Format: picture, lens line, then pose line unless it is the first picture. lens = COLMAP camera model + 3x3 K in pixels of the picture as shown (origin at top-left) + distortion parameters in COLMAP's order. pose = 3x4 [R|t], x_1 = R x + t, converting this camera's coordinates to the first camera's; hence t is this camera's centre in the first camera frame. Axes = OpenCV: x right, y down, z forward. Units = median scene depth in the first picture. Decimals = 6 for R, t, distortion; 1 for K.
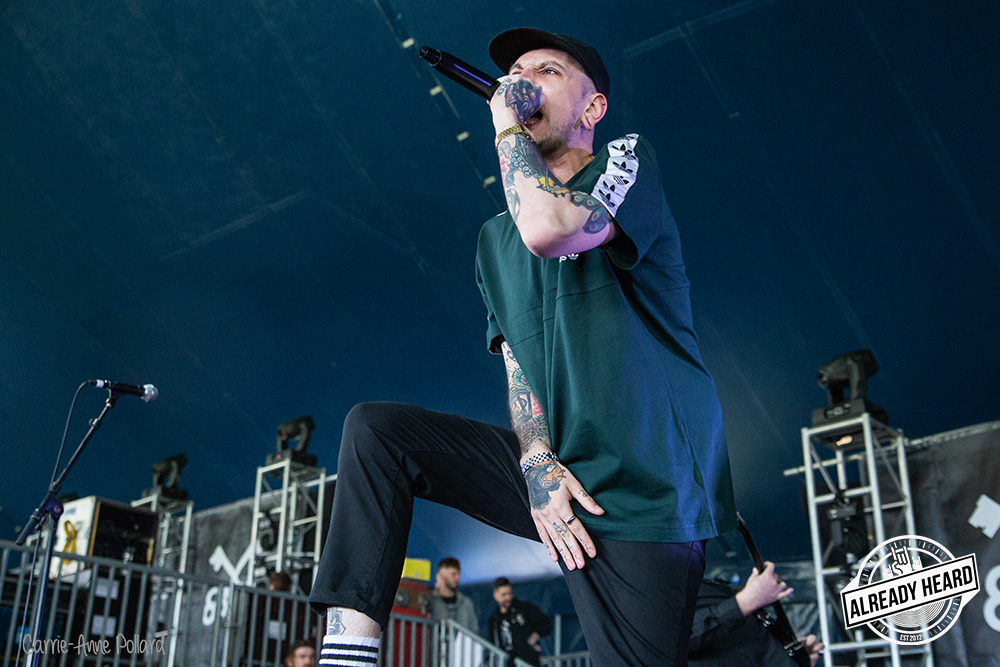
lens RADIAL K [[1176.2, 0, 500.0], [0, 1176.2, 333.5], [0, 0, 1]] dist [-0.002274, 0.011527]
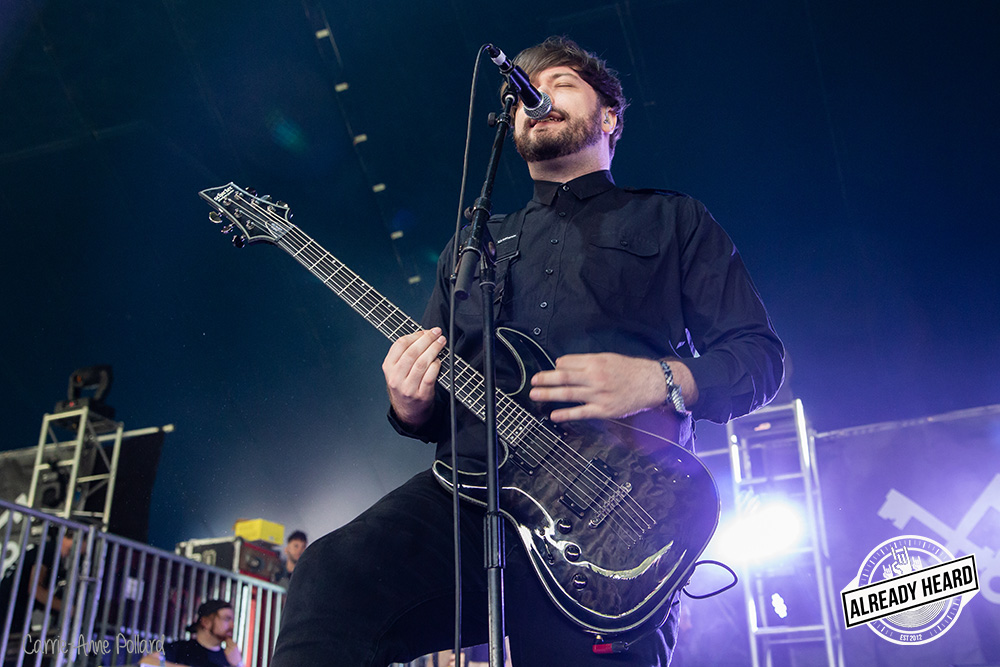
lens RADIAL K [[1041.4, 0, 533.3], [0, 1041.4, 328.7], [0, 0, 1]] dist [-0.029286, 0.017468]
pose [[0.940657, 0.125513, 0.315294, -0.119262], [-0.115437, 0.992030, -0.050510, 0.048912], [-0.319121, 0.011116, 0.947649, 0.141422]]
